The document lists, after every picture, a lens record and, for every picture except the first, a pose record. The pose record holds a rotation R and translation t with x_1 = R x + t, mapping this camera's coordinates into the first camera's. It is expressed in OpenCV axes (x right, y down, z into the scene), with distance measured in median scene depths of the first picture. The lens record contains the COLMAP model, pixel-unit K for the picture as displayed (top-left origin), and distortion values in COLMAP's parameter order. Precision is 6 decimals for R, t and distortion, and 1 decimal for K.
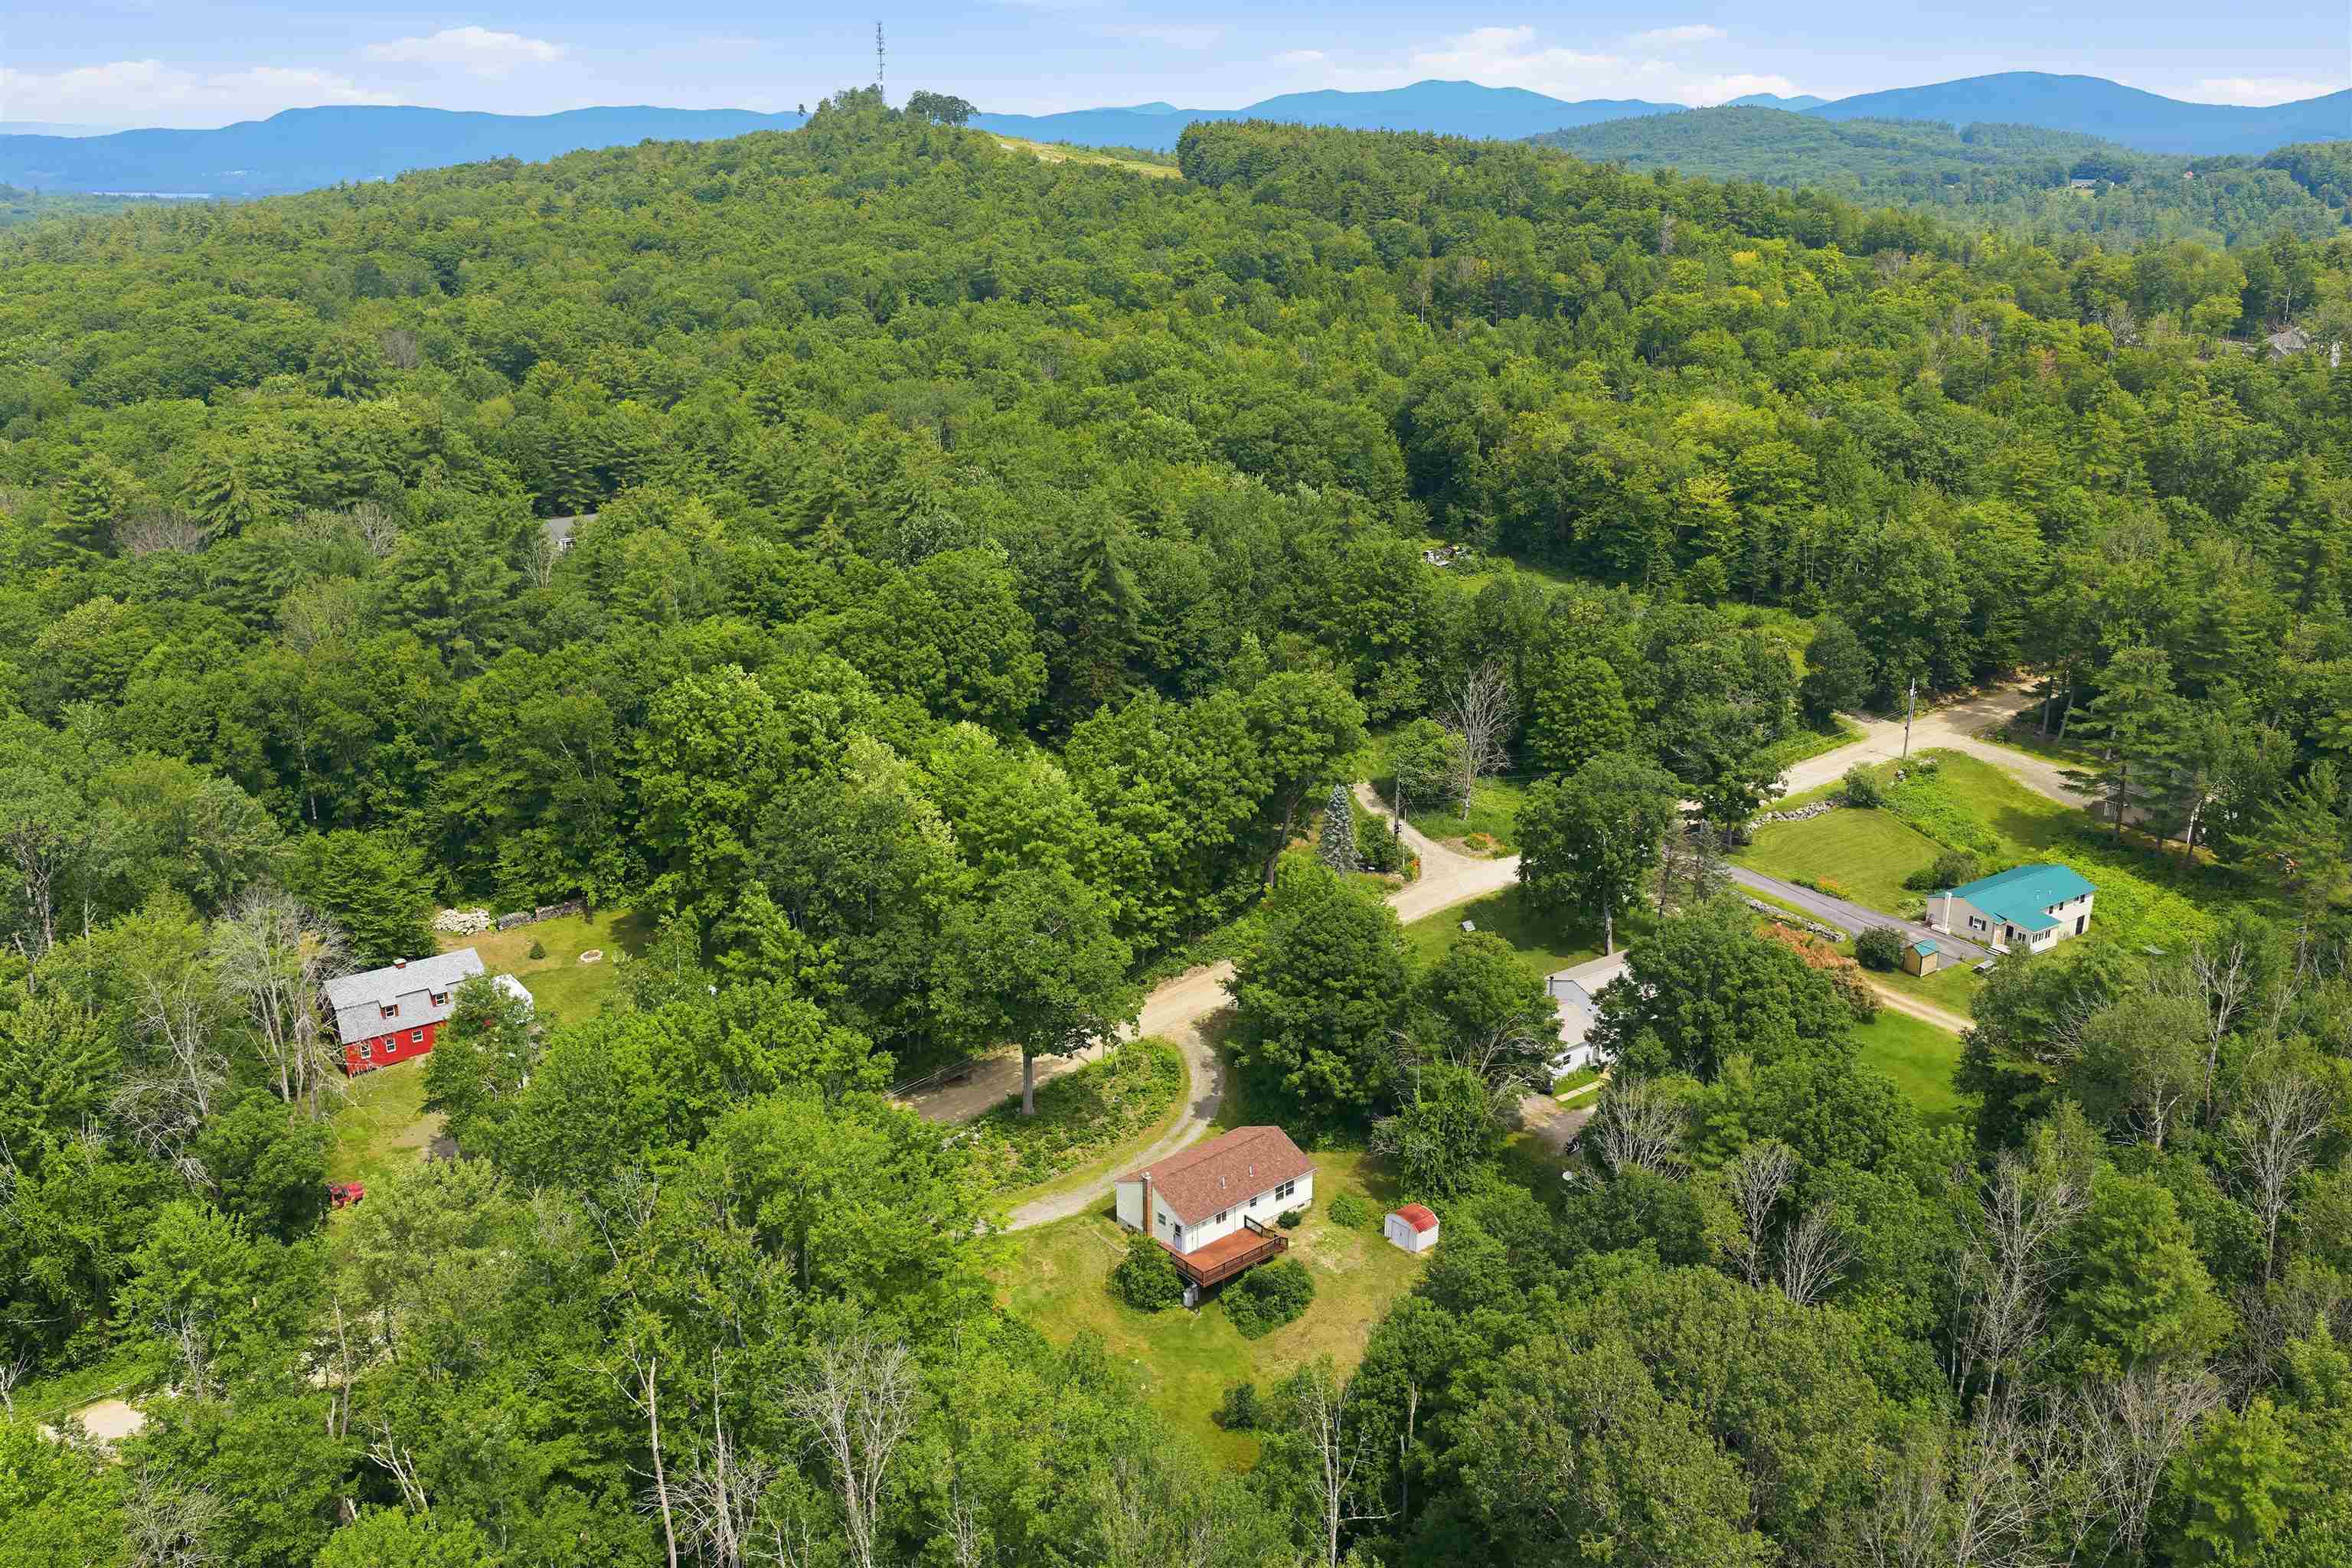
lens RADIAL K [[1909.5, 0, 1176.9], [0, 1909.5, 805.7], [0, 0, 1]] dist [-0.004484, -0.005004]
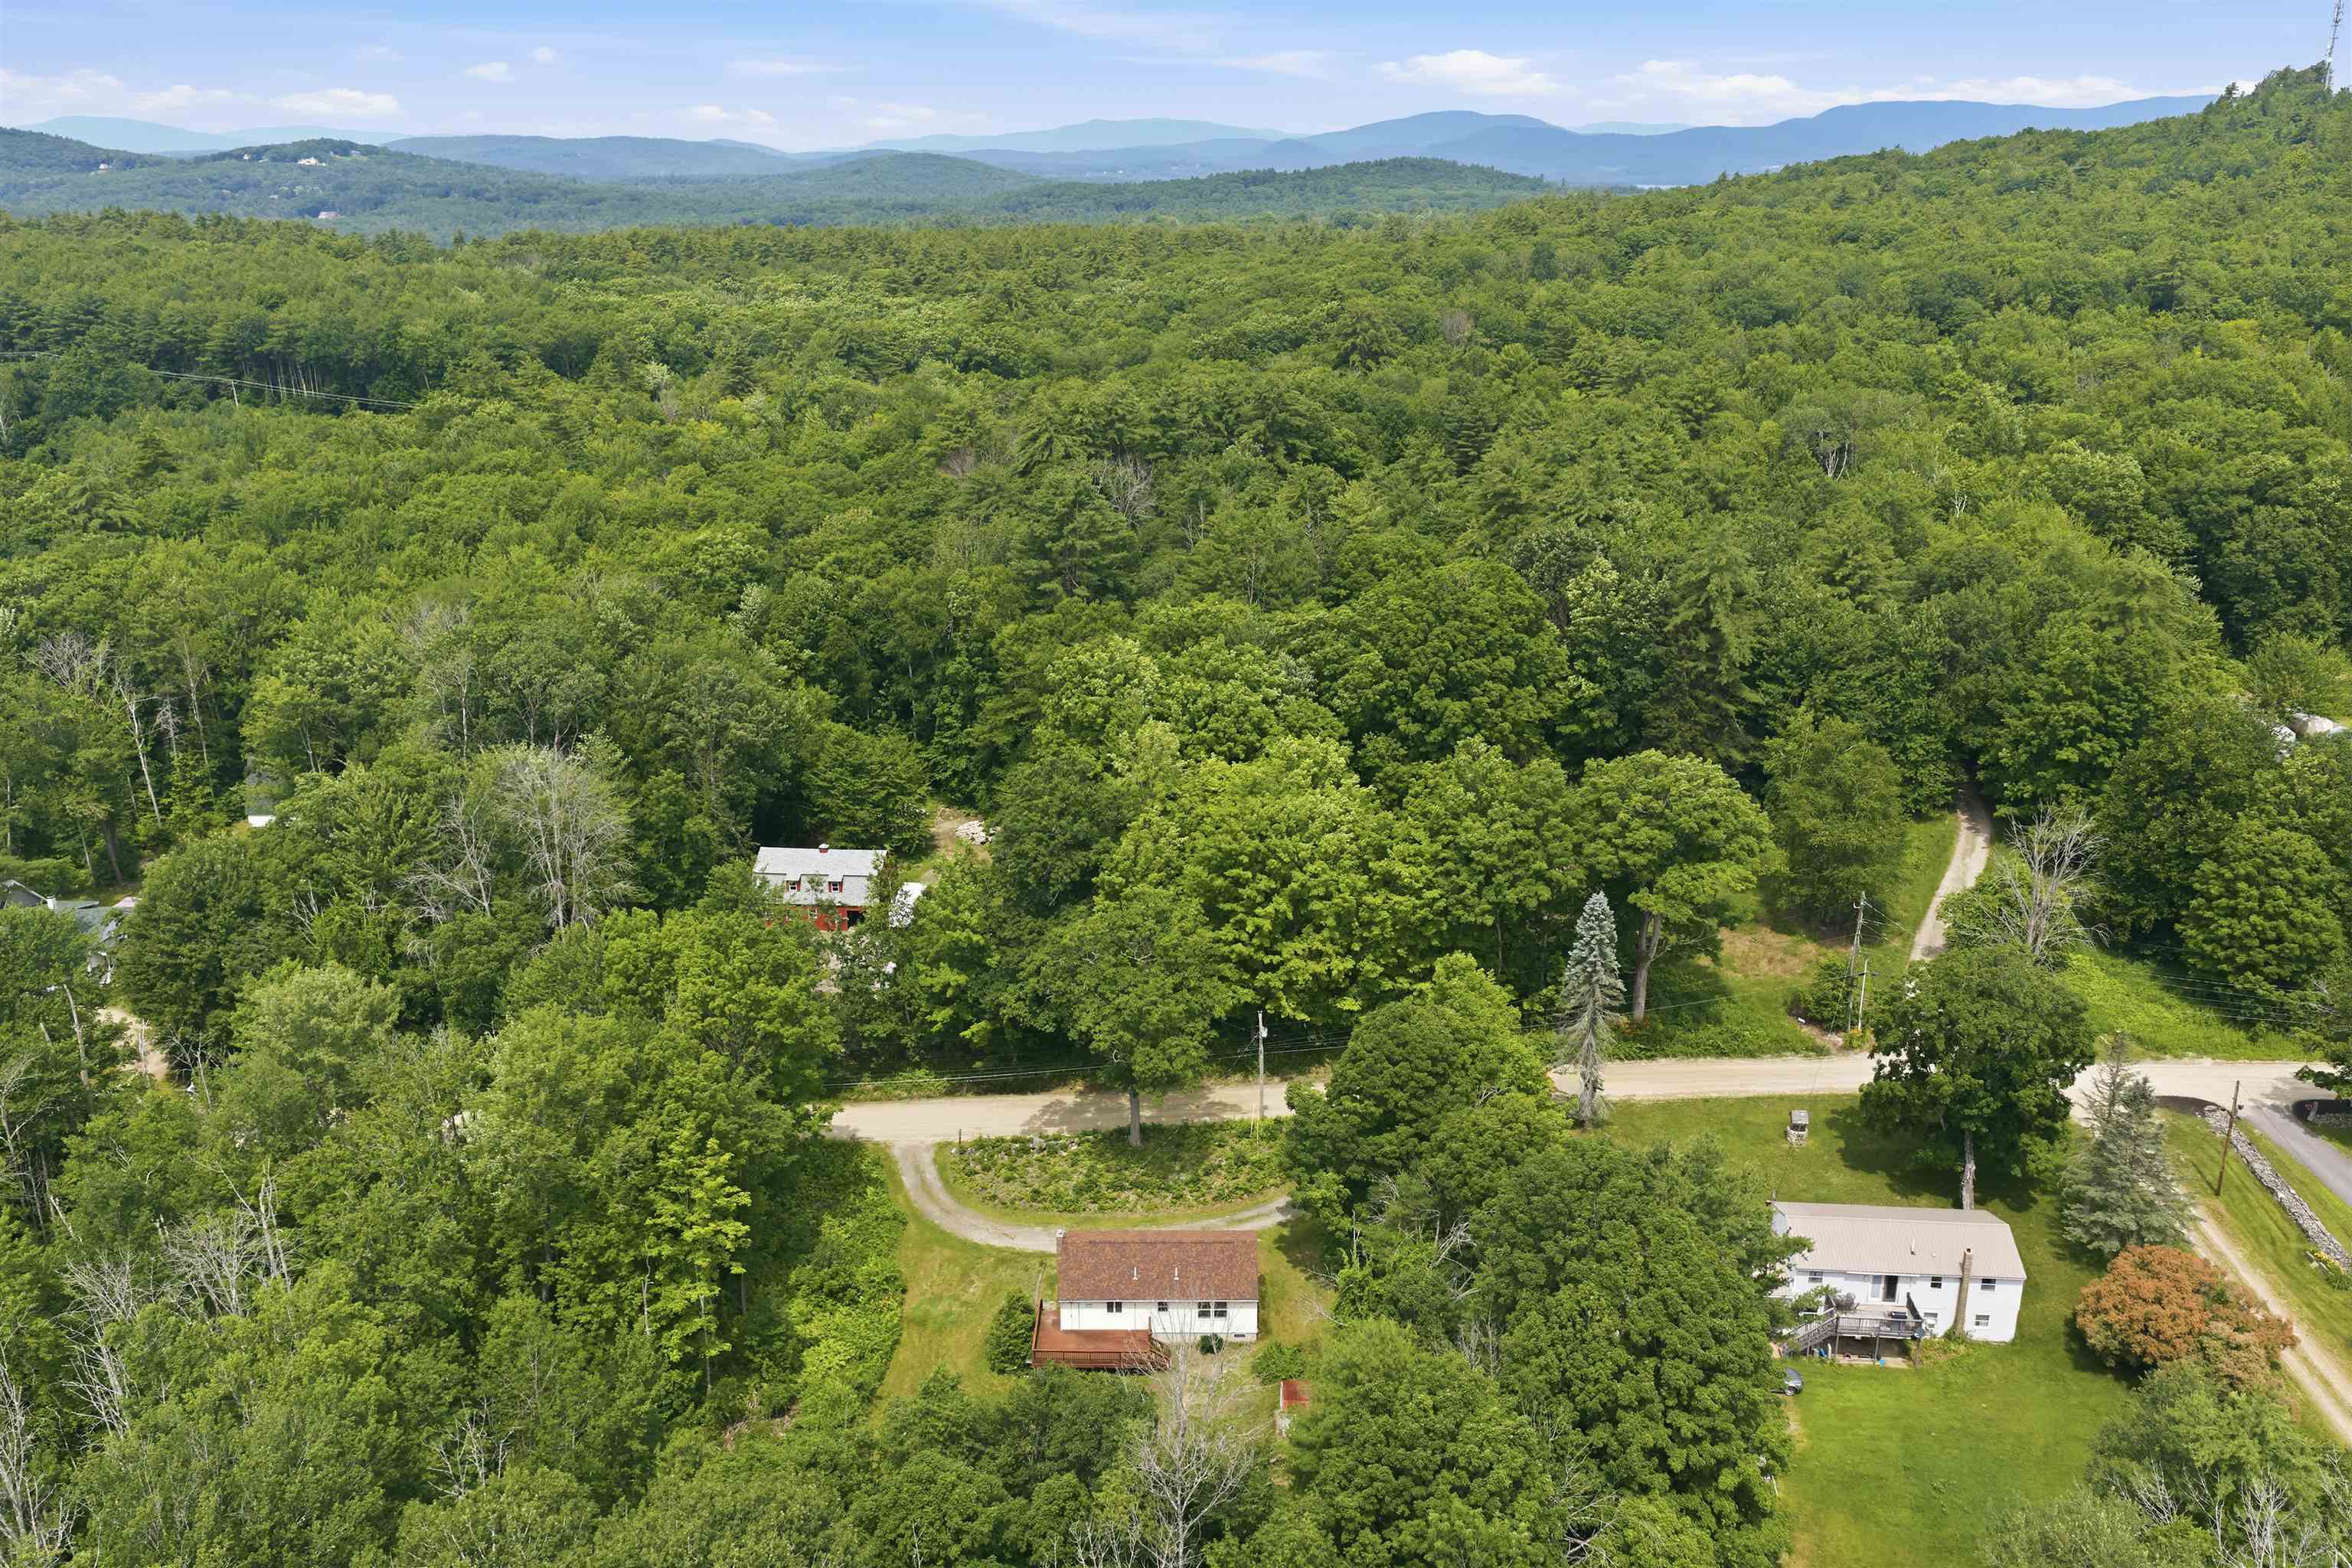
lens RADIAL K [[1909.5, 0, 1179.1], [0, 1909.5, 765.7], [0, 0, 1]] dist [-0.004484, -0.005004]
pose [[0.750925, 0.199499, -0.629533, 0.445152], [-0.208343, 0.976162, 0.060829, -0.074885], [0.626662, 0.085481, 0.774589, 0.238673]]
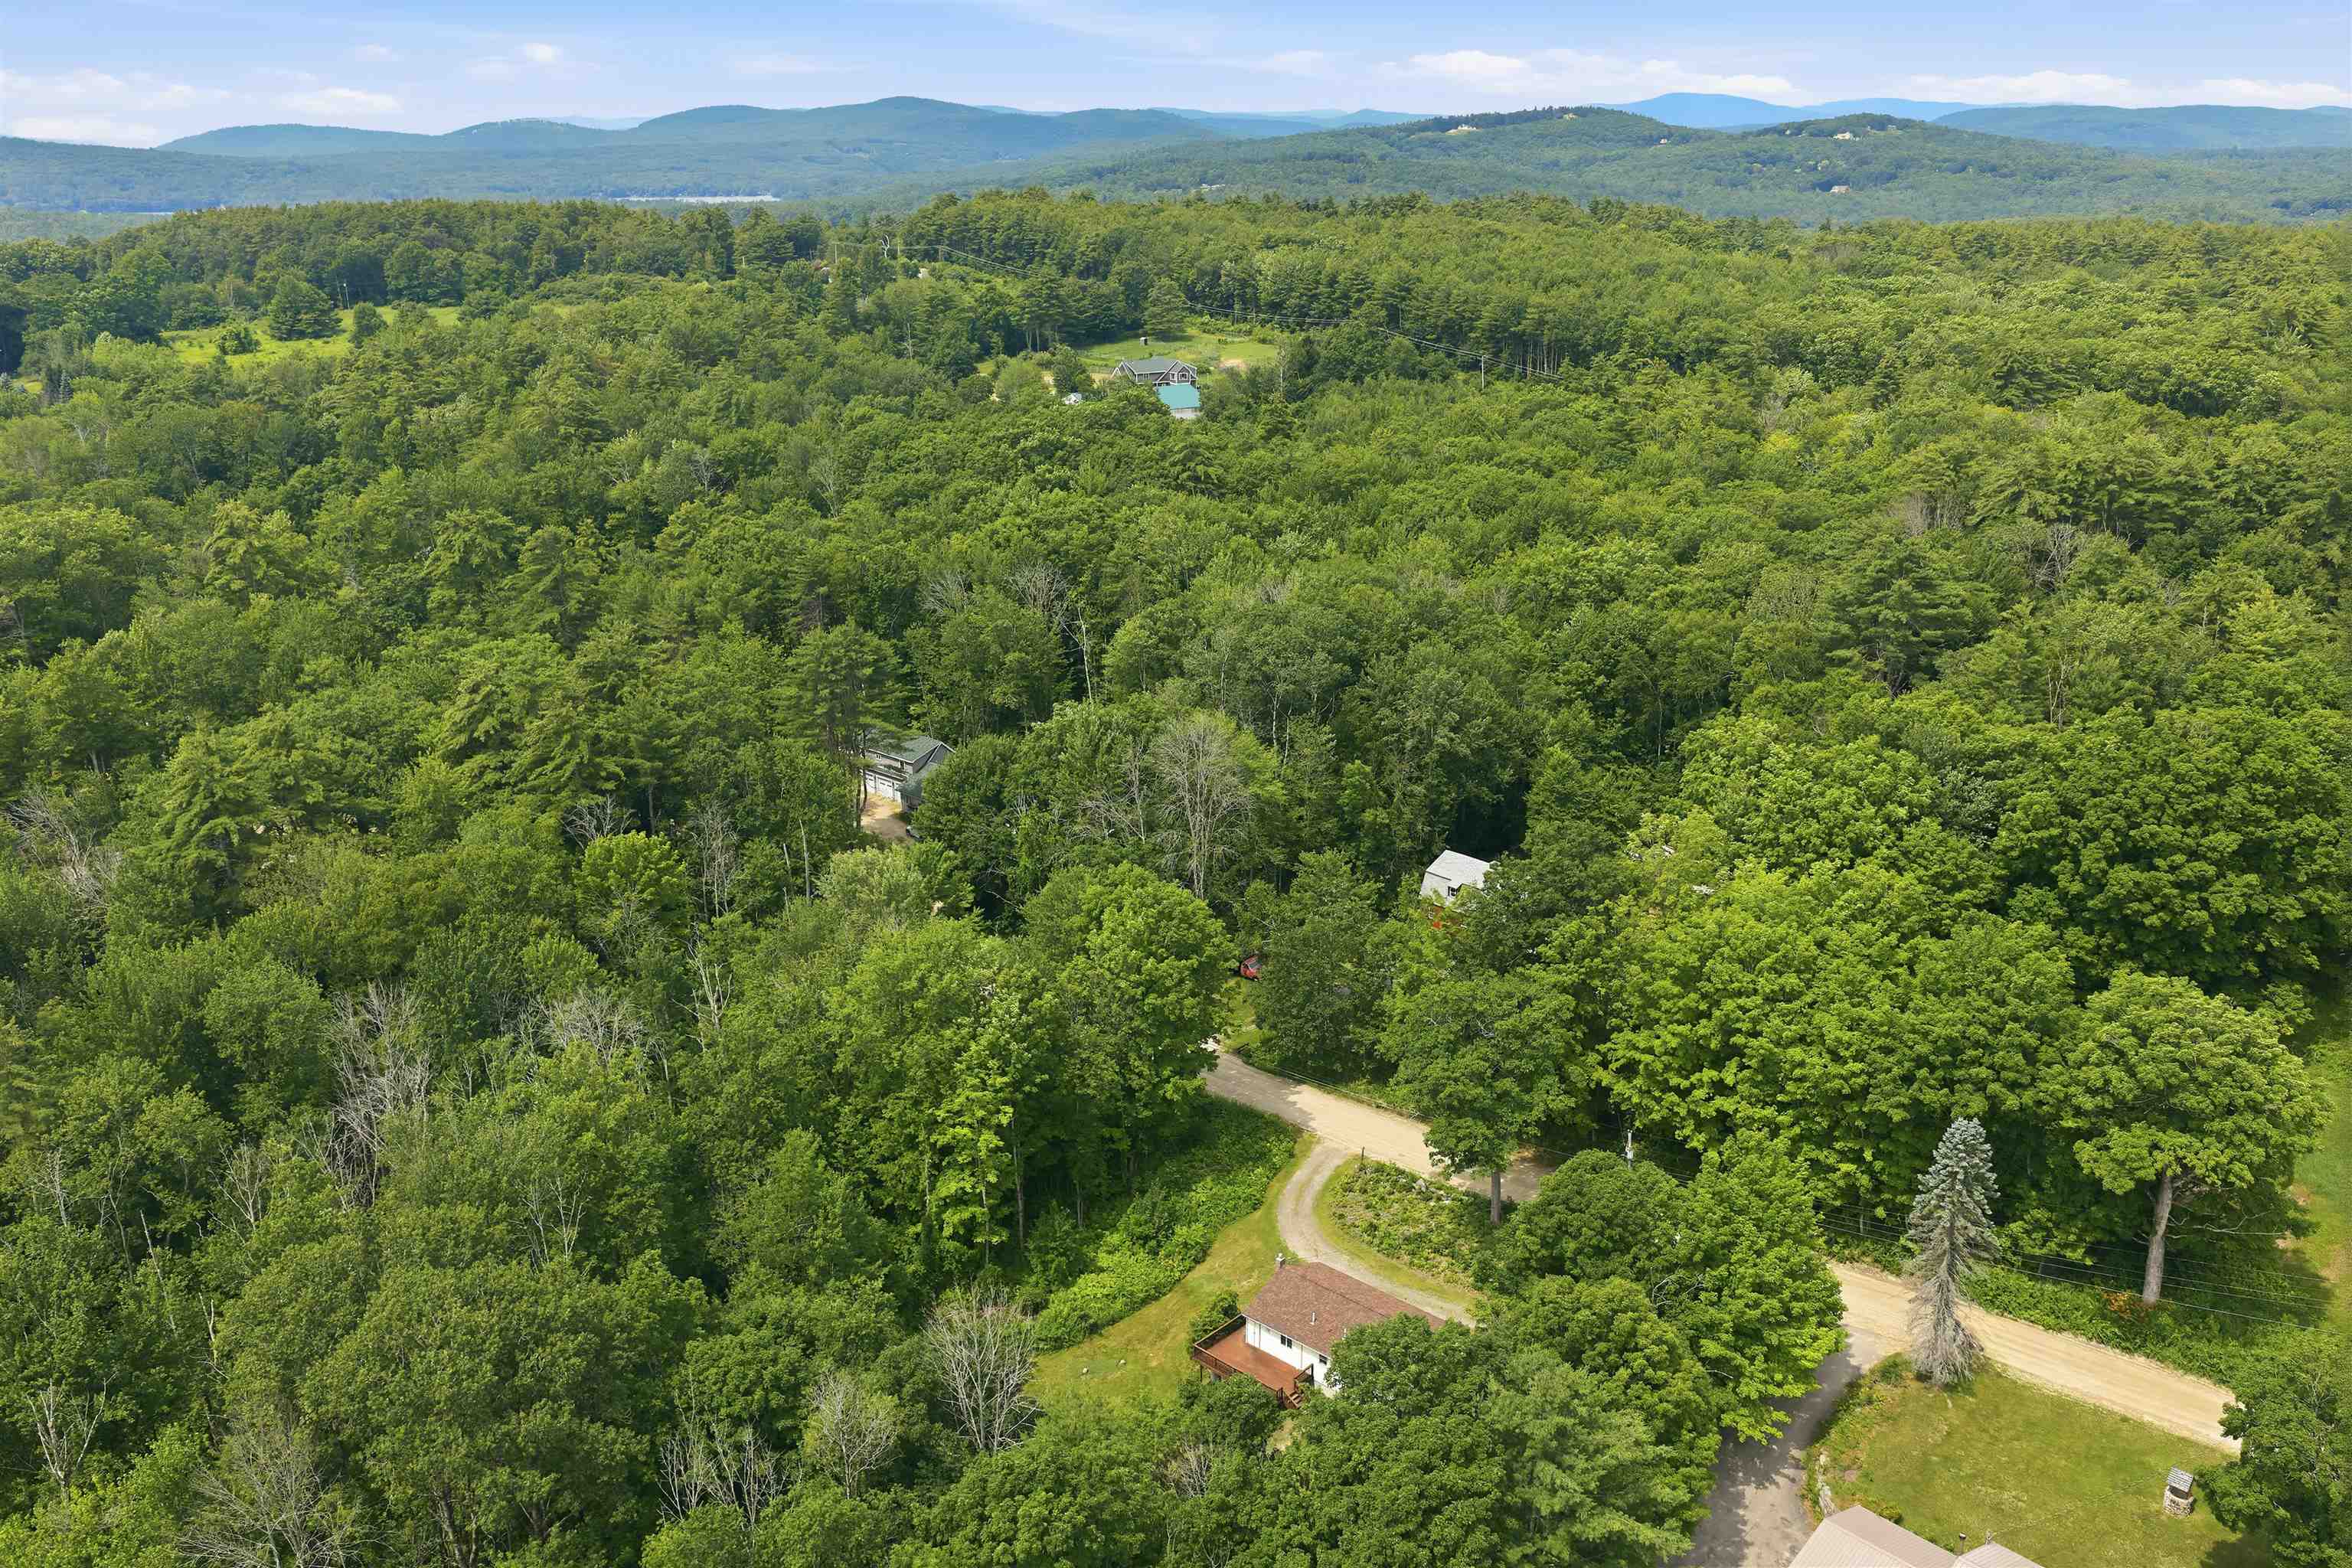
lens RADIAL K [[1909.5, 0, 1181.5], [0, 1909.5, 779.2], [0, 0, 1]] dist [-0.004484, -0.005004]
pose [[0.119945, 0.314302, -0.941715, 0.640244], [-0.306491, 0.913952, 0.265999, -0.211256], [0.944286, 0.256722, 0.205955, 0.543006]]
